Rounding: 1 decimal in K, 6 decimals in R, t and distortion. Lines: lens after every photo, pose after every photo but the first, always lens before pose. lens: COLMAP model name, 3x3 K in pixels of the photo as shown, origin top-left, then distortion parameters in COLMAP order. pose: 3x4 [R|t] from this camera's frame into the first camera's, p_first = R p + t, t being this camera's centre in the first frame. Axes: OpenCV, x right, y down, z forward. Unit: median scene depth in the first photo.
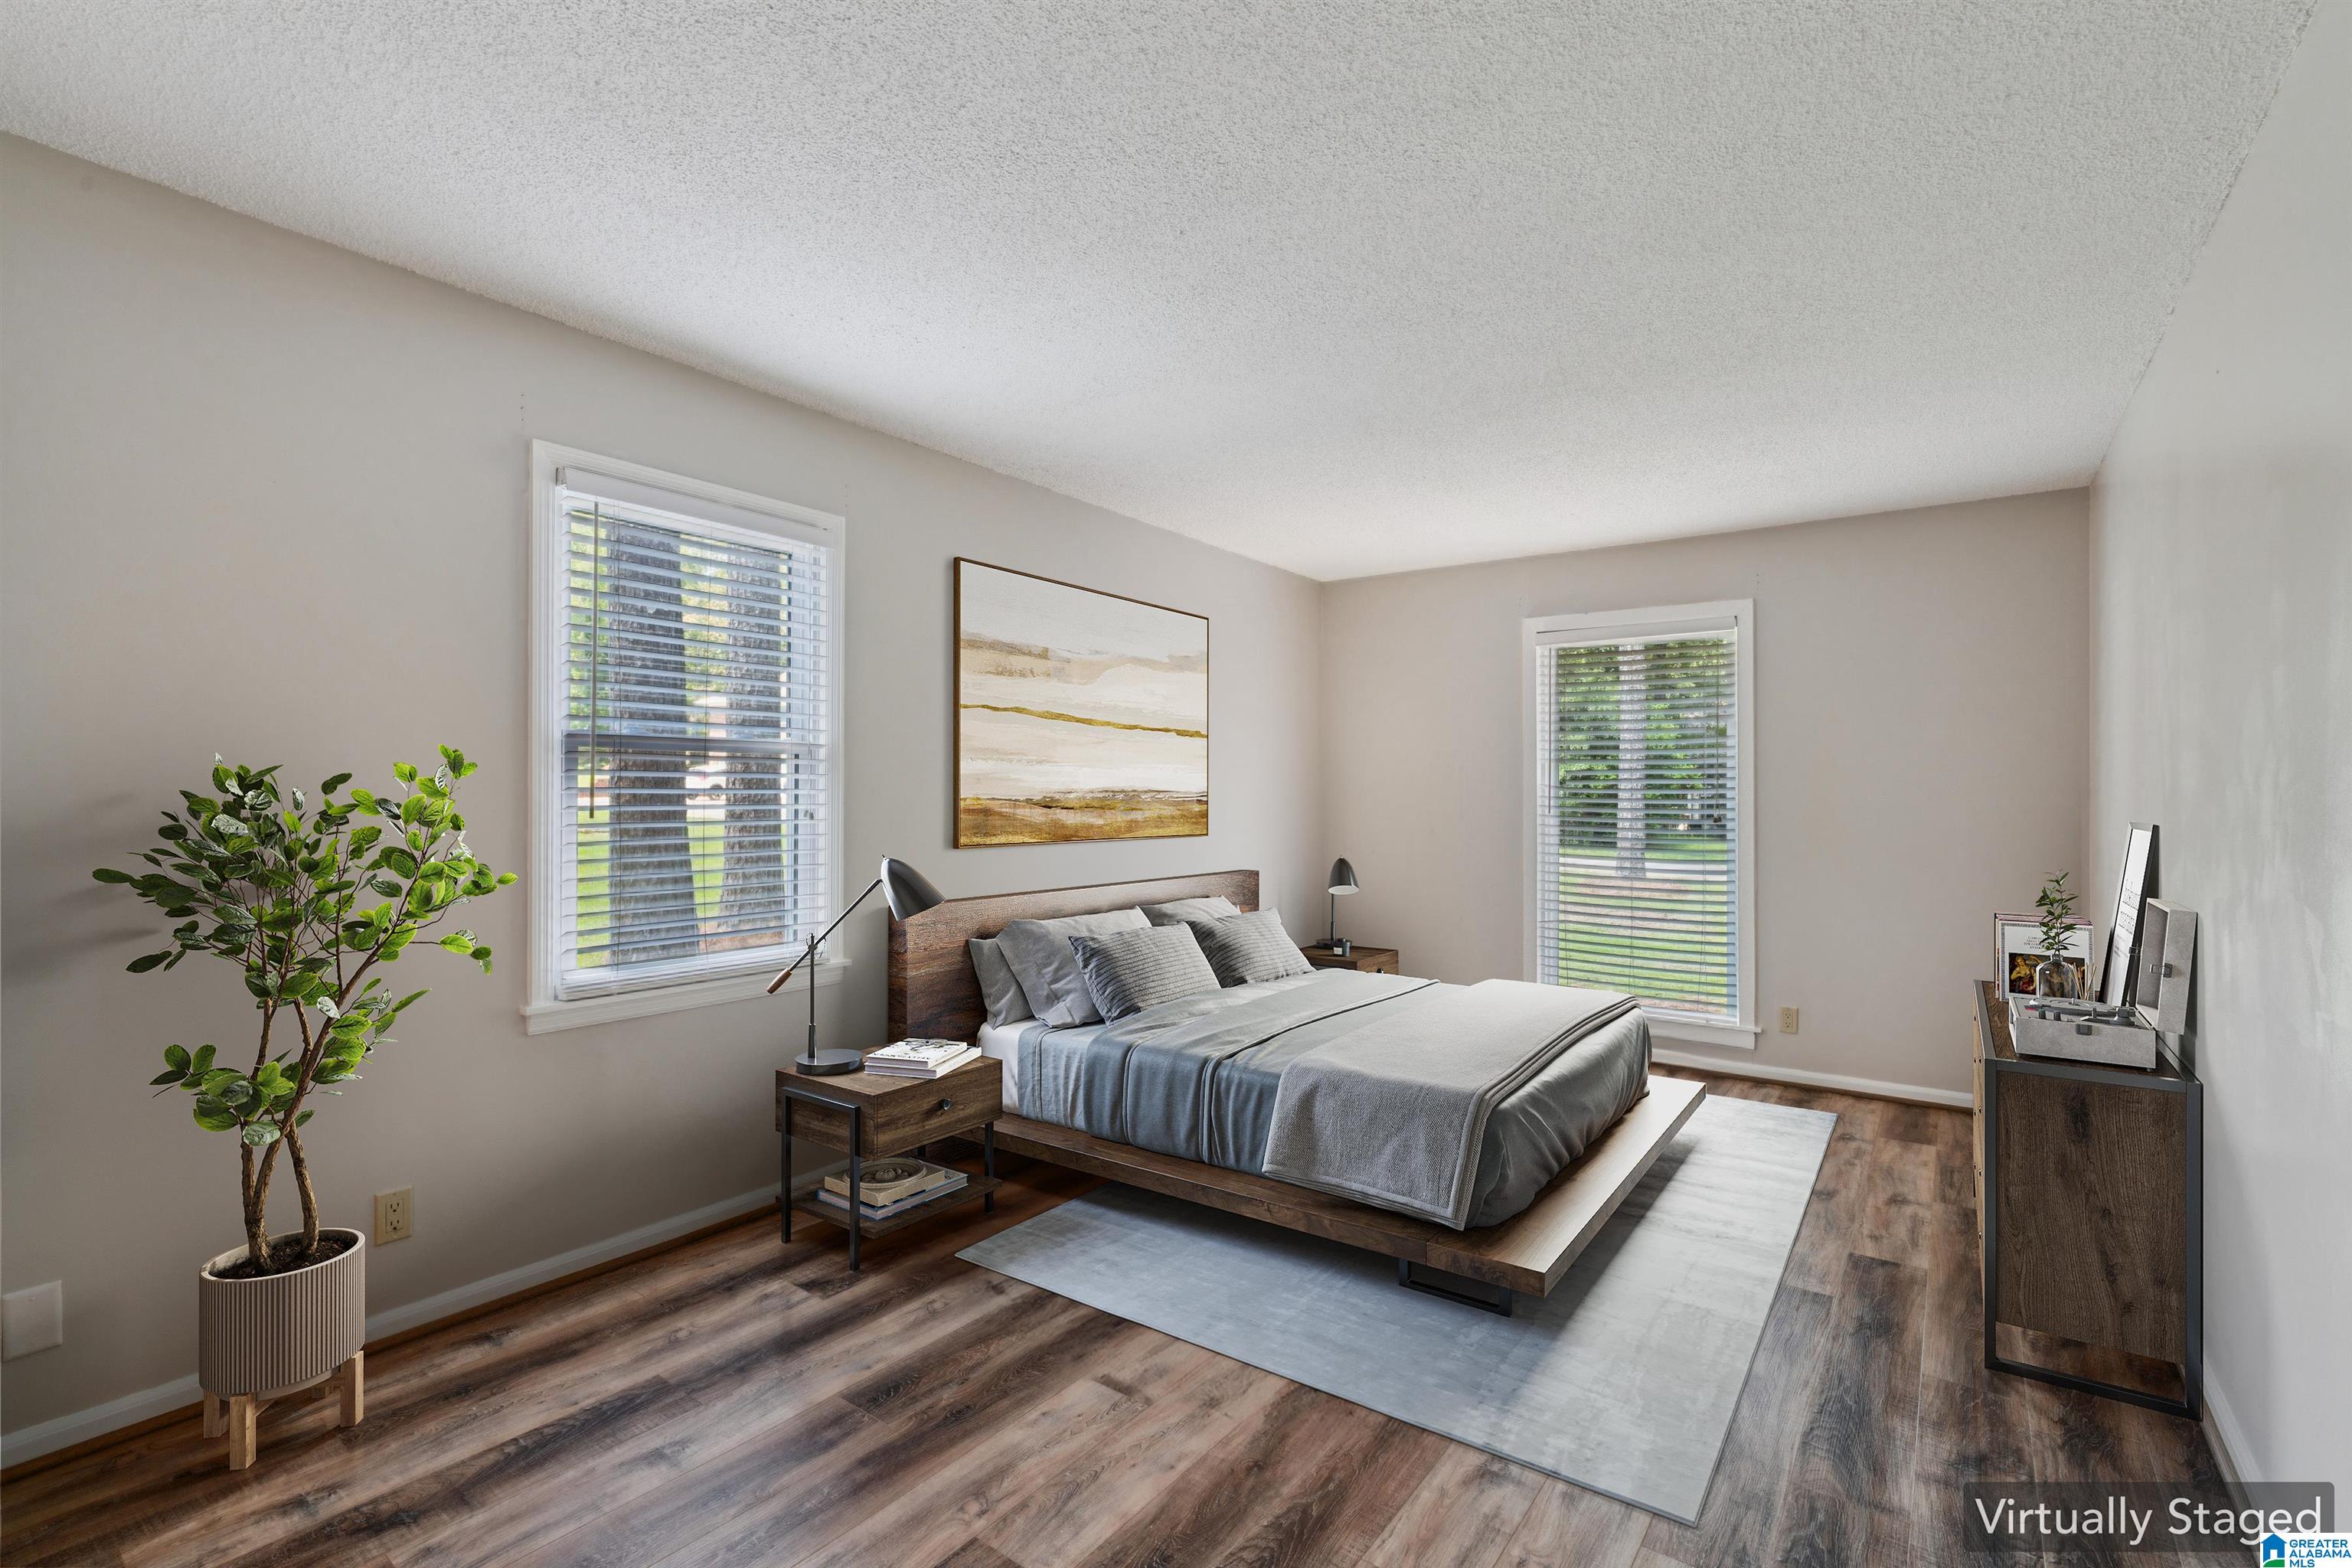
lens RADIAL K [[1049.7, 0, 1176.0], [0, 1049.7, 784.0], [0, 0, 1]] dist [-0.012788, 0.004897]
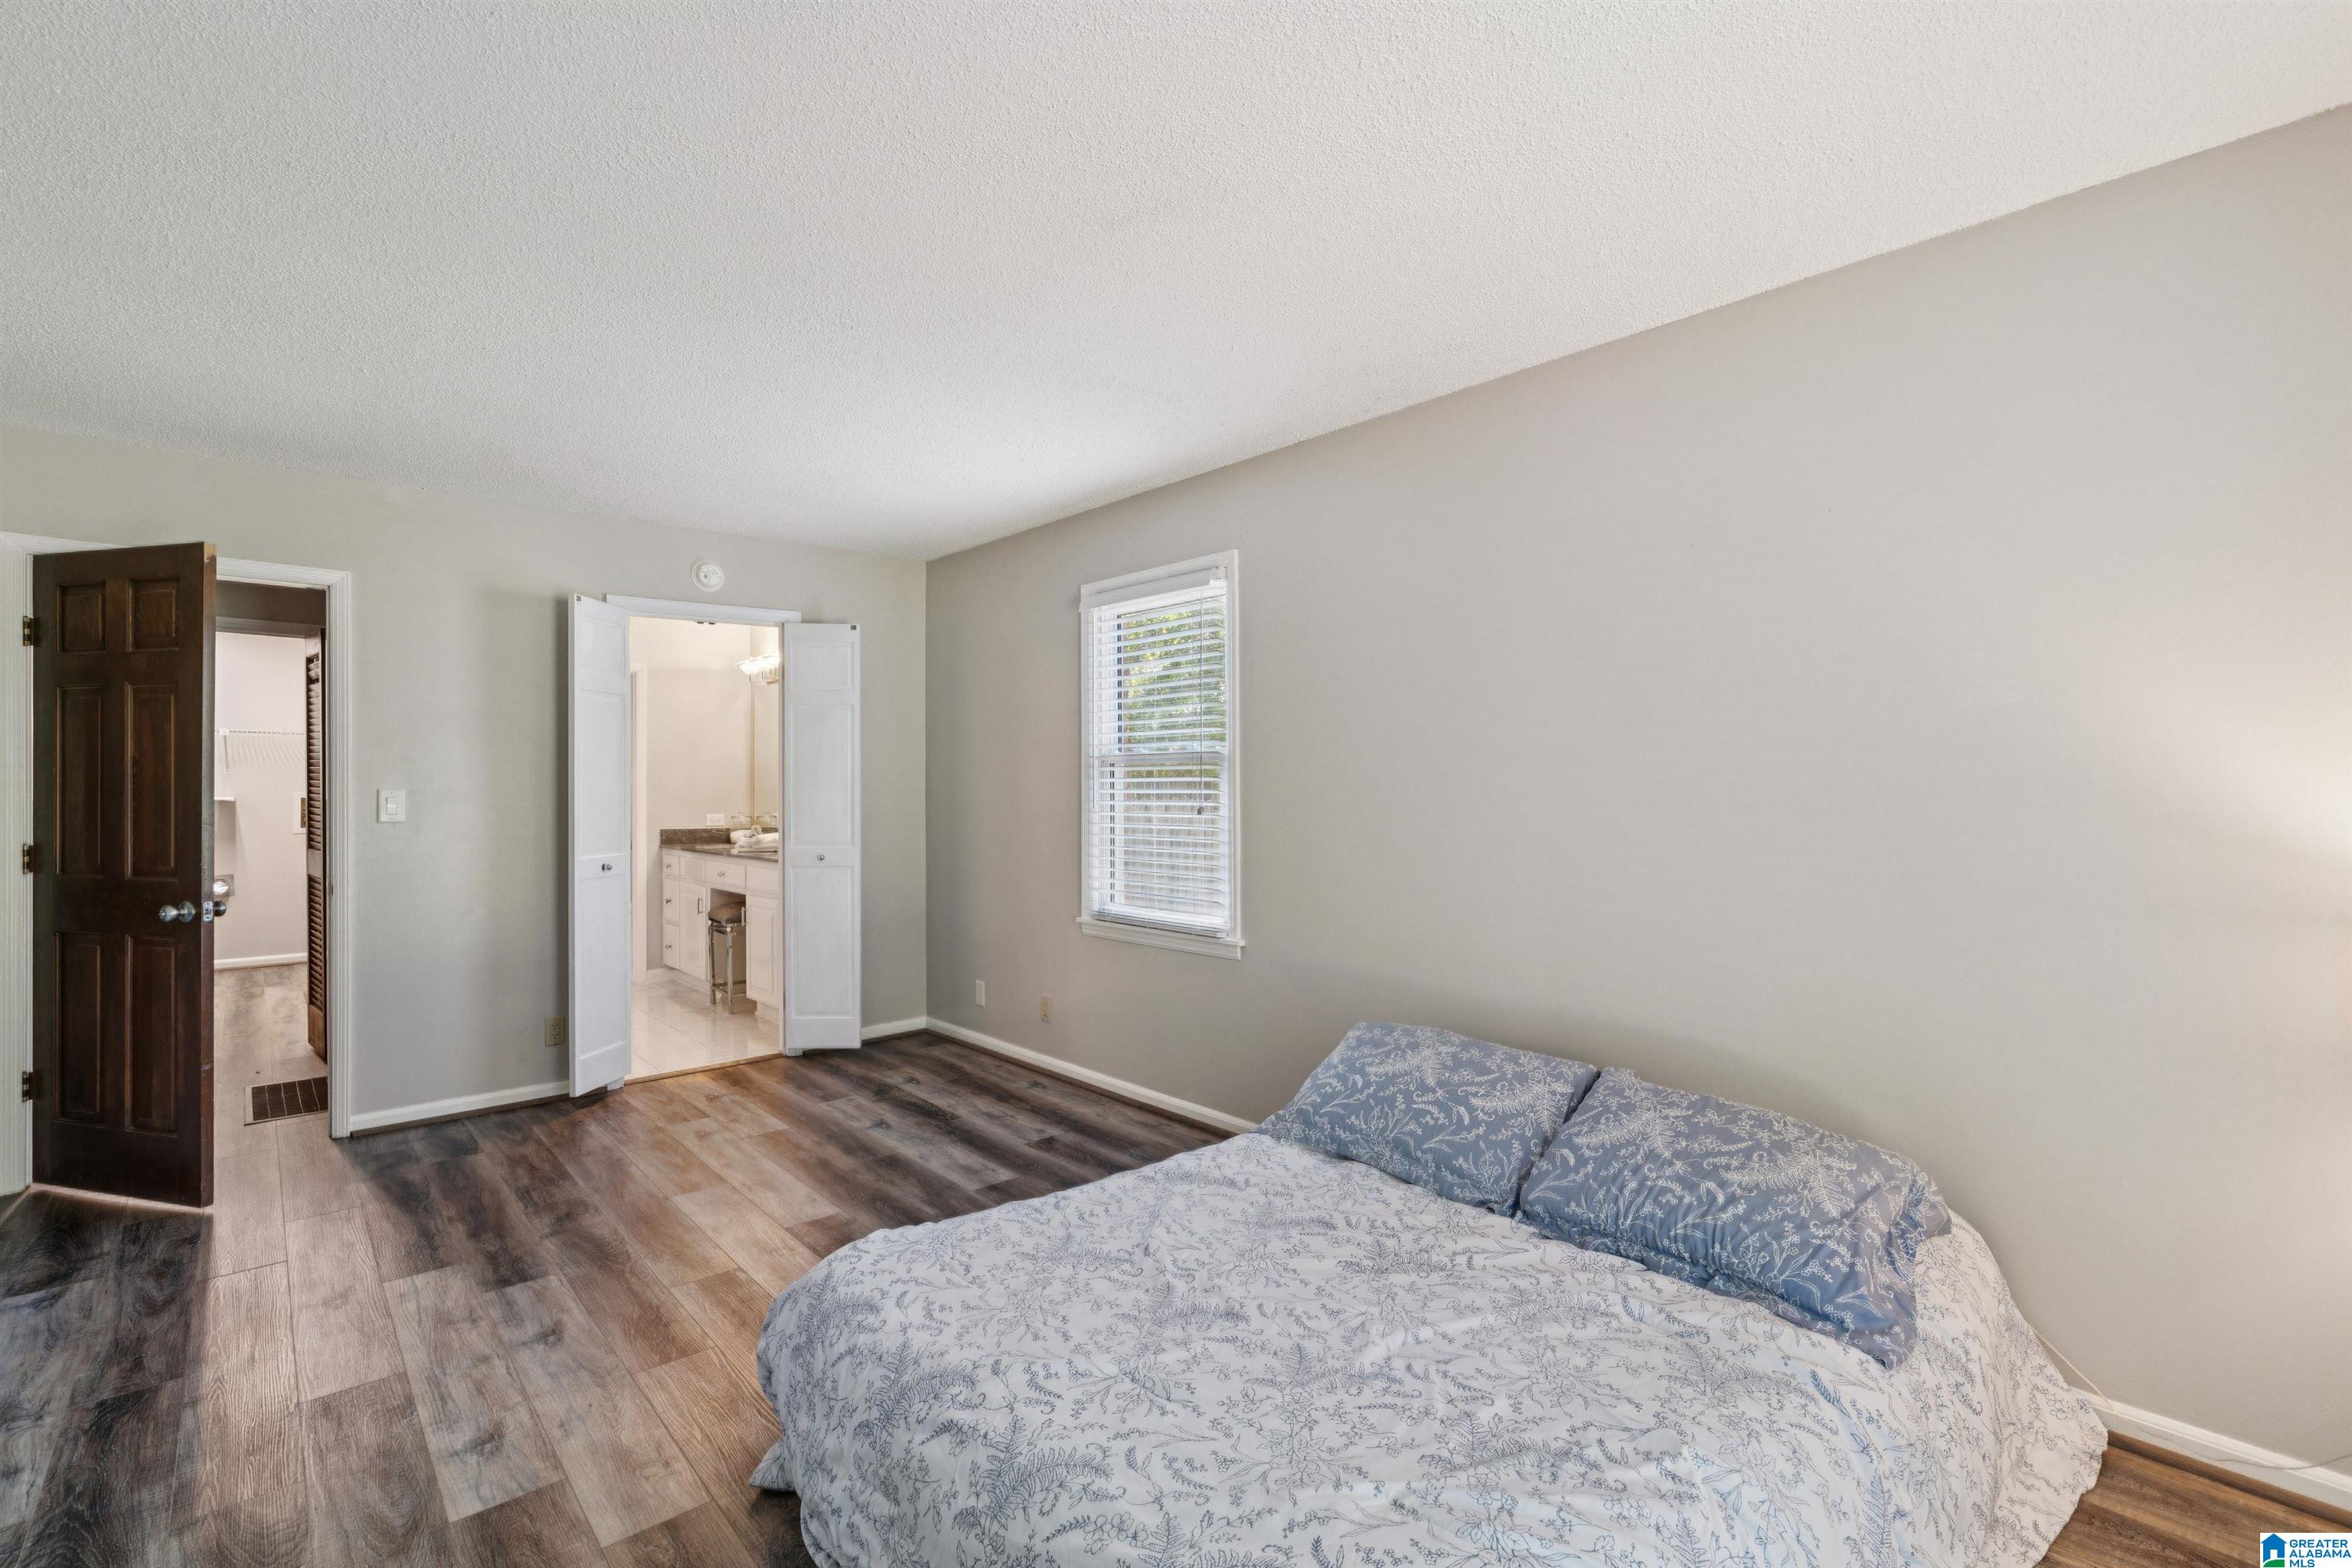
lens RADIAL K [[1049.7, 0, 1176.0], [0, 1049.7, 784.0], [0, 0, 1]] dist [-0.012788, 0.004897]
pose [[-0.201749, -0.004214, -0.979428, 1.089010], [0.011411, 0.999913, -0.006653, 0.007799], [0.979371, -0.012519, -0.201683, 1.572992]]
